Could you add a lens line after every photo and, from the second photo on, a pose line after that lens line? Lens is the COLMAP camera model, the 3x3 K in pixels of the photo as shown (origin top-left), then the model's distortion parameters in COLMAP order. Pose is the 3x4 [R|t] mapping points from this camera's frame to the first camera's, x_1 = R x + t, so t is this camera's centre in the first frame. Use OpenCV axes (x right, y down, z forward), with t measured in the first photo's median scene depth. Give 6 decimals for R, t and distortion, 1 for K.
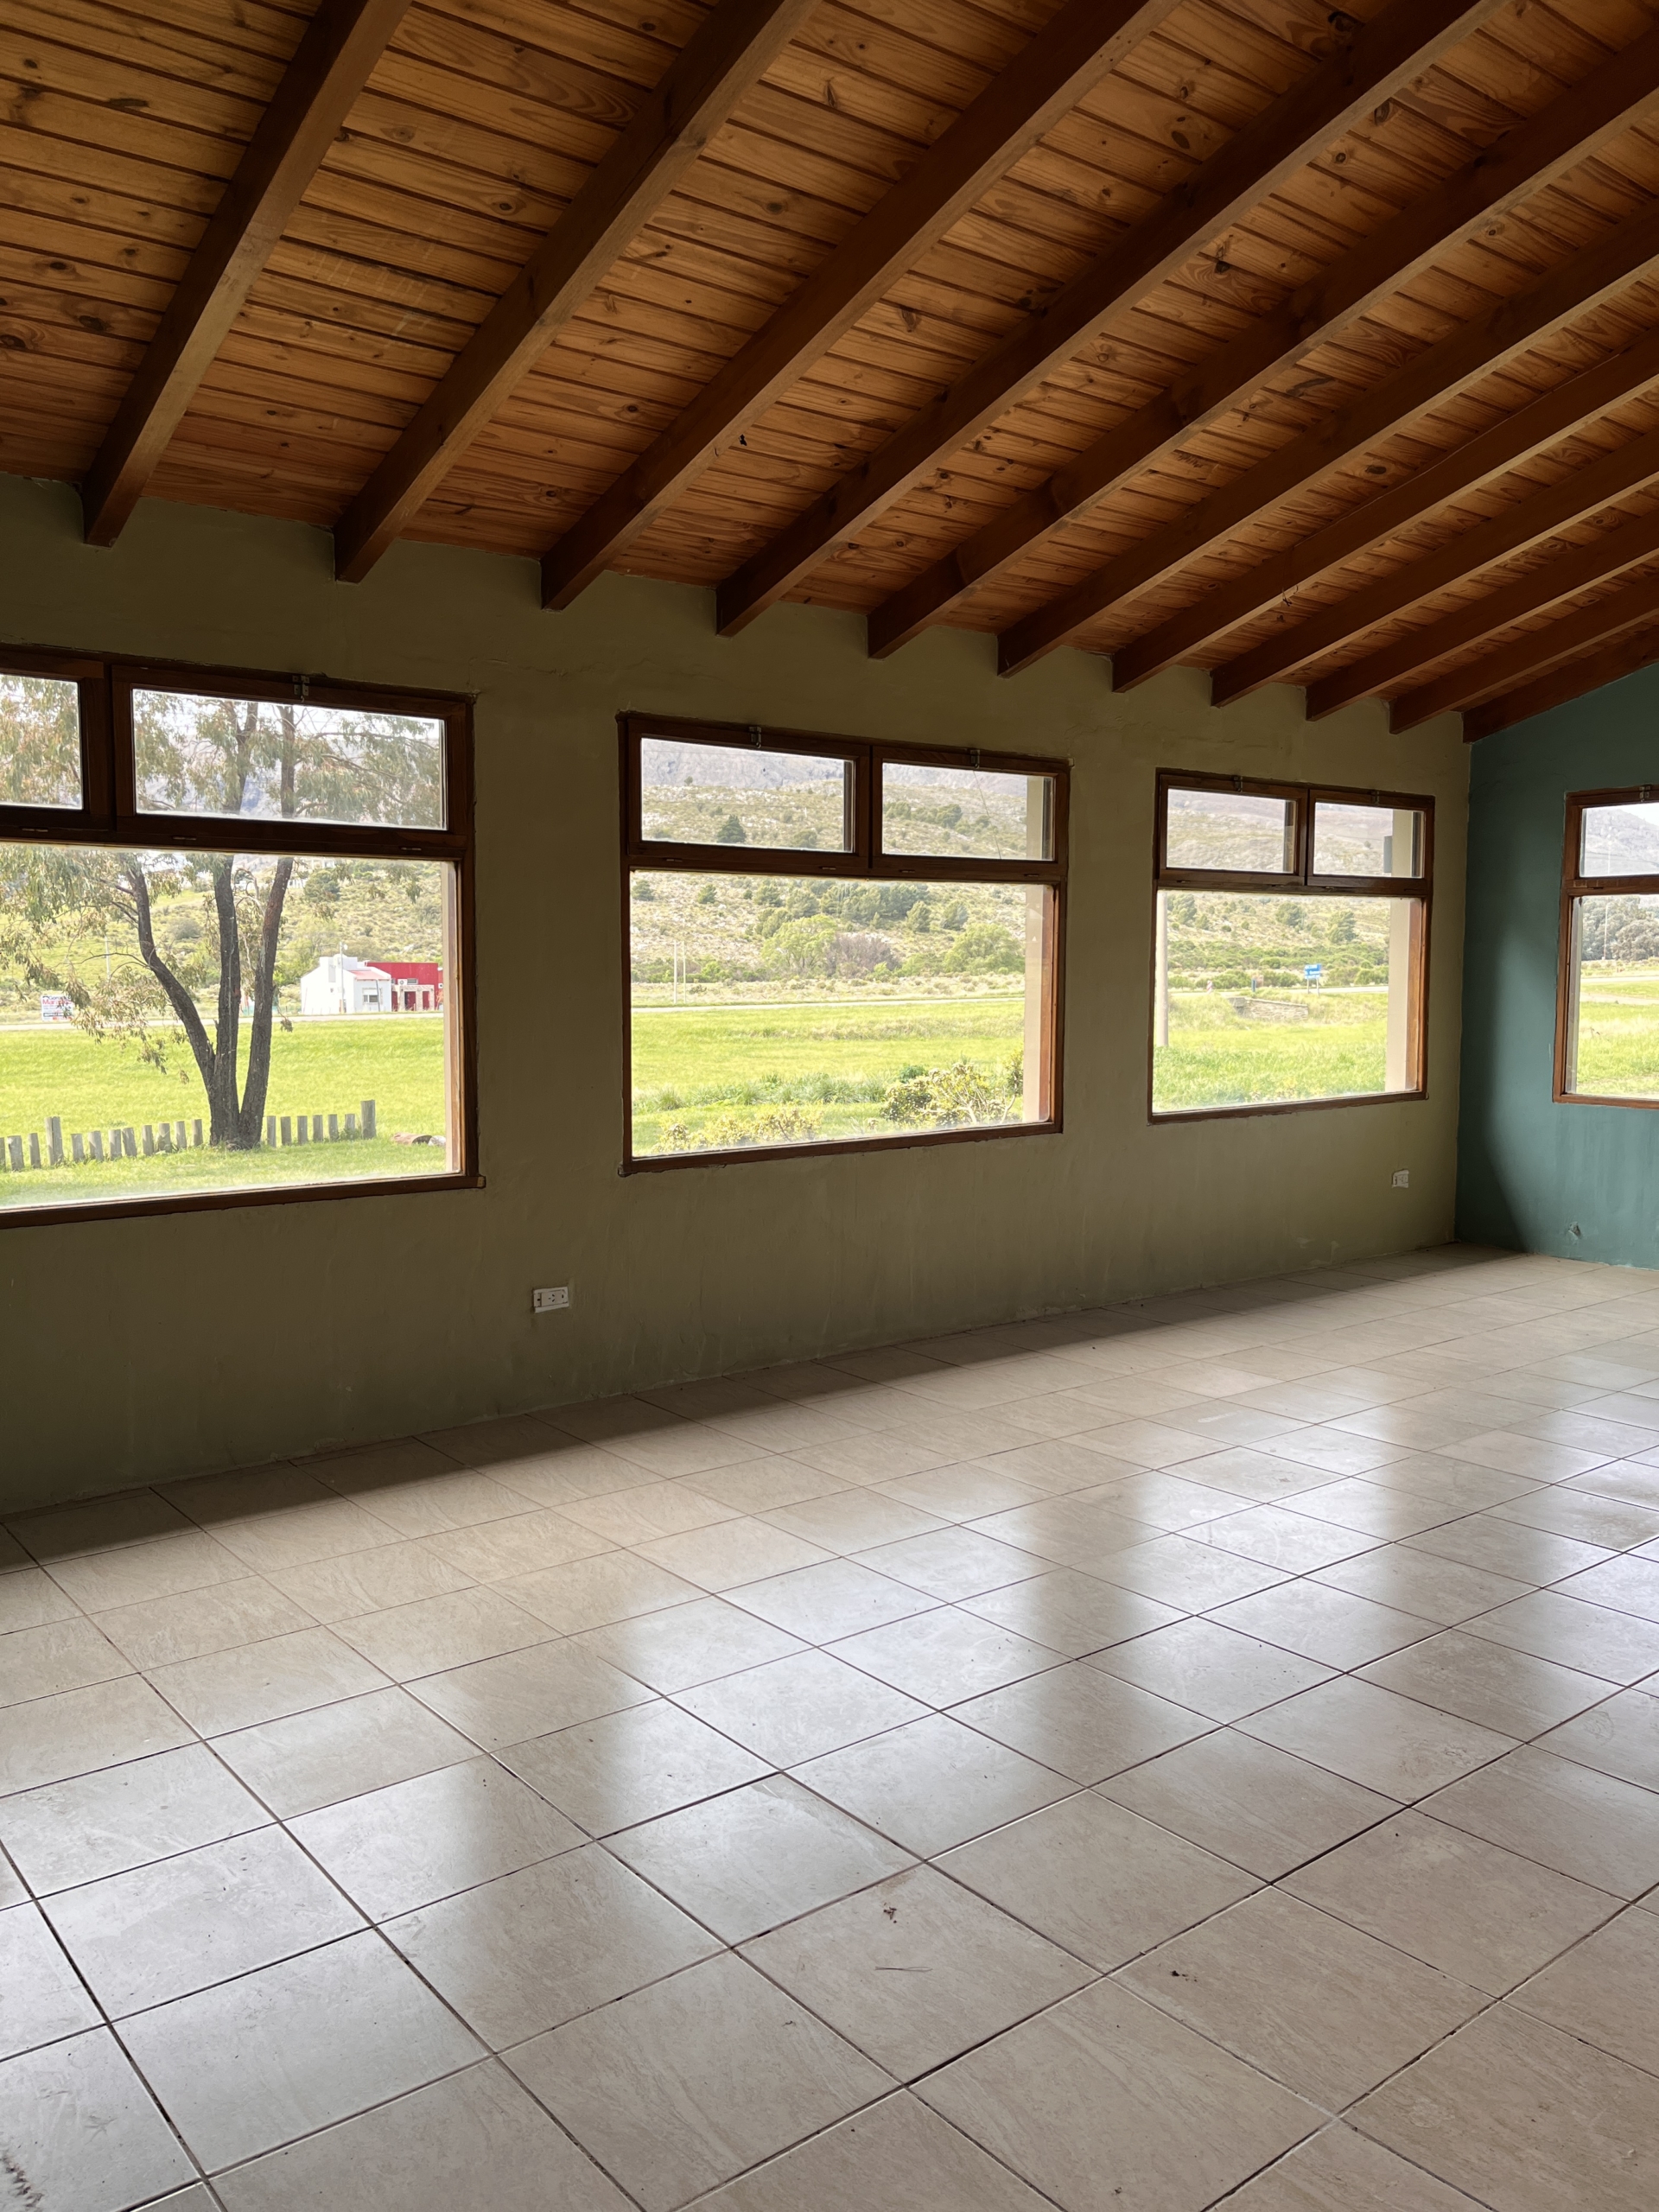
lens RADIAL K [[1676.7, 0, 796.4], [0, 1676.7, 1138.0], [0, 0, 1]] dist [0.053108, -0.076541]
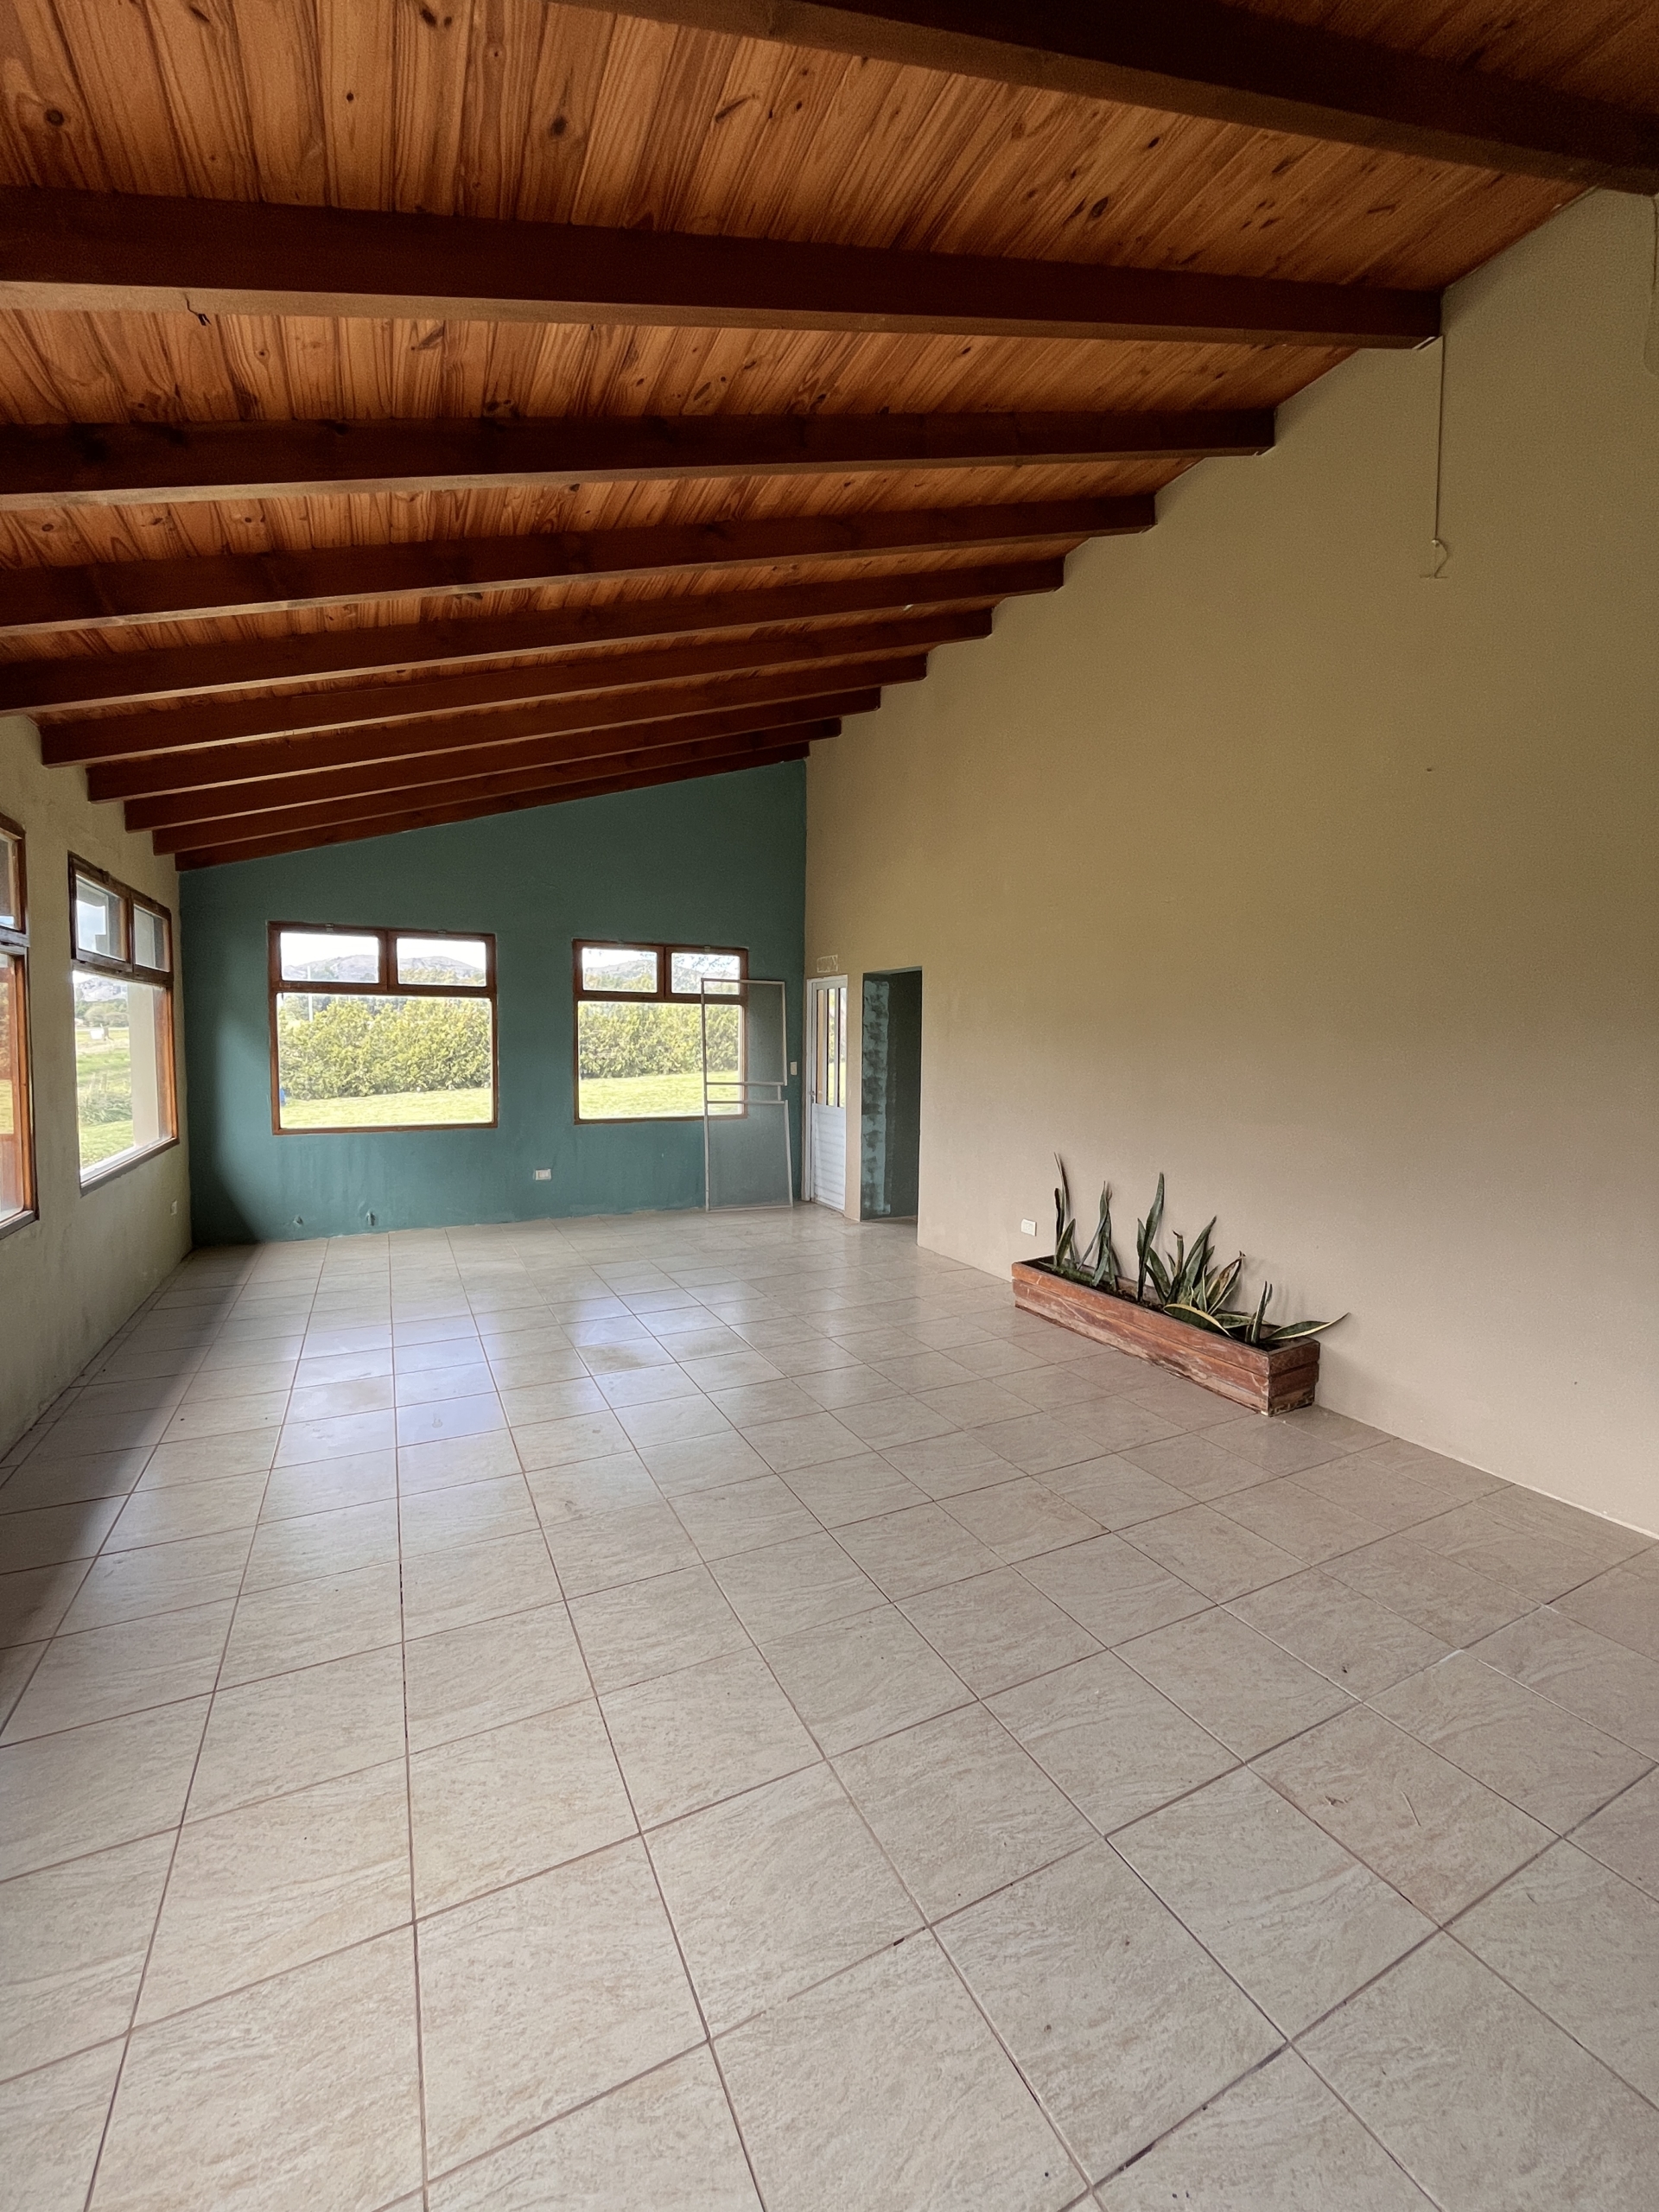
lens RADIAL K [[894.4, 0, 845.8], [0, 894.4, 1106.1], [0, 0, 1]] dist [-0.003968, 0.000553]
pose [[0.191075, -0.074240, 0.978764, -0.207313], [0.093746, 0.993958, 0.057091, -0.044738], [-0.977089, 0.080847, 0.196880, 0.386137]]
